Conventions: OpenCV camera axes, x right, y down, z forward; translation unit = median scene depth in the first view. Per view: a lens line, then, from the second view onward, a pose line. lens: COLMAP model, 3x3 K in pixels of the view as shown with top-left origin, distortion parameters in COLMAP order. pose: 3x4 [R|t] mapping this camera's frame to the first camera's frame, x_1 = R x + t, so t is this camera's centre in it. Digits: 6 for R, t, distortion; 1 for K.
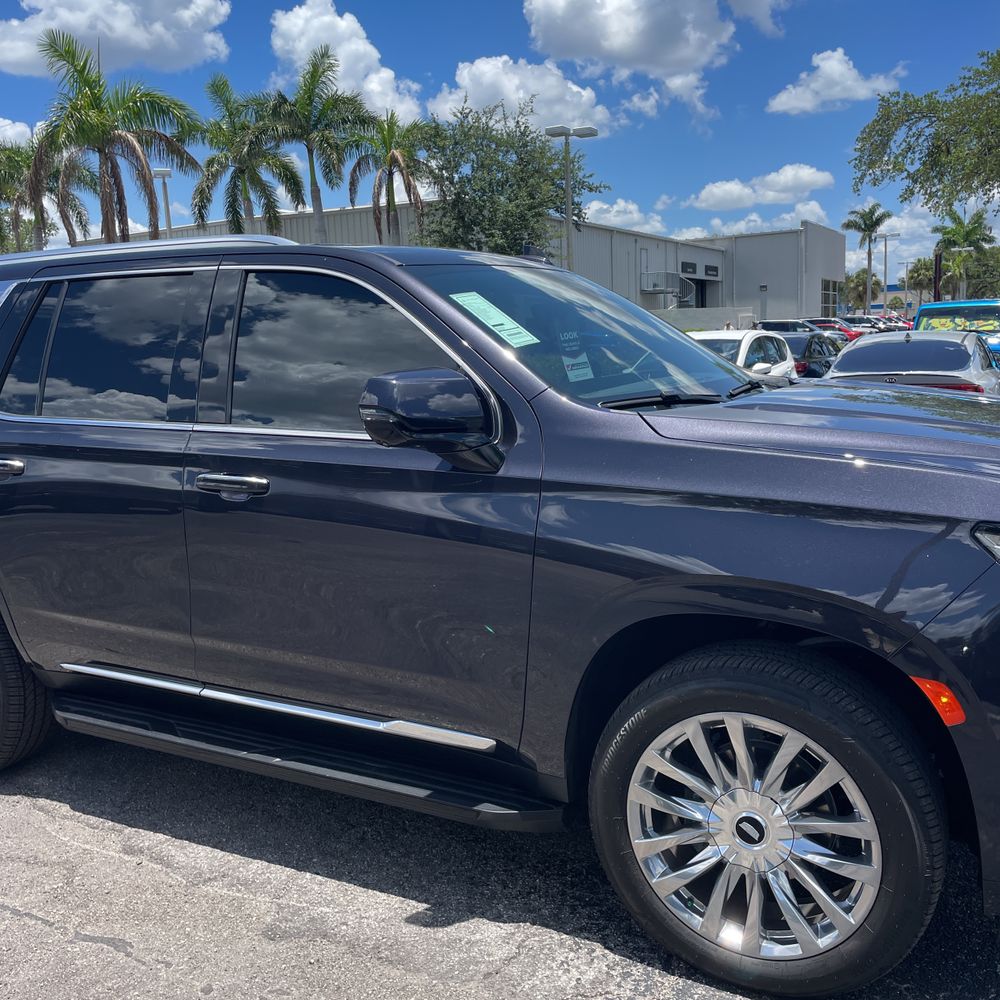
lens RADIAL K [[1002.7, 0, 508.9], [0, 1002.7, 502.6], [0, 0, 1]] dist [0.078014, -0.100695]
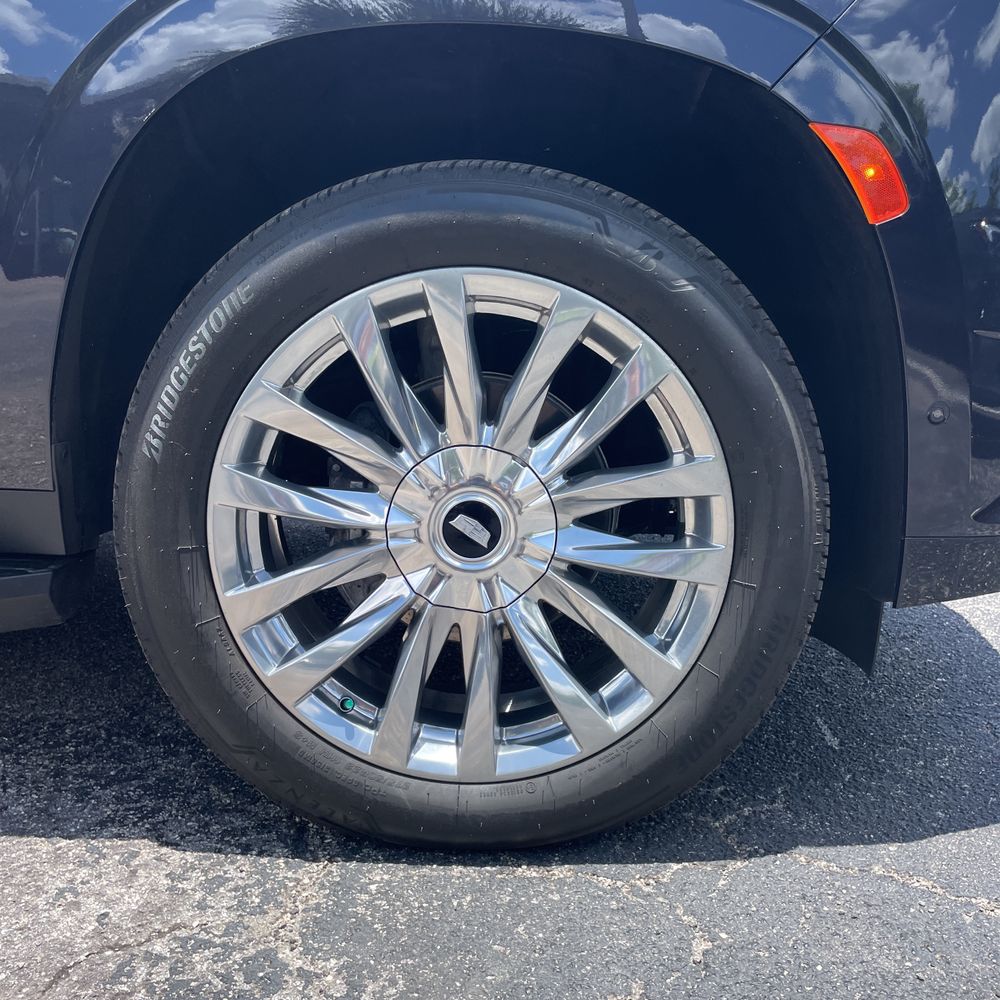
lens RADIAL K [[1002.7, 0, 508.9], [0, 1002.7, 502.6], [0, 0, 1]] dist [0.078014, -0.100695]
pose [[0.885126, -0.034975, 0.464035, 0.026721], [0.027371, 0.999358, 0.023115, 0.289867], [-0.464545, -0.007758, 0.885515, 0.540061]]
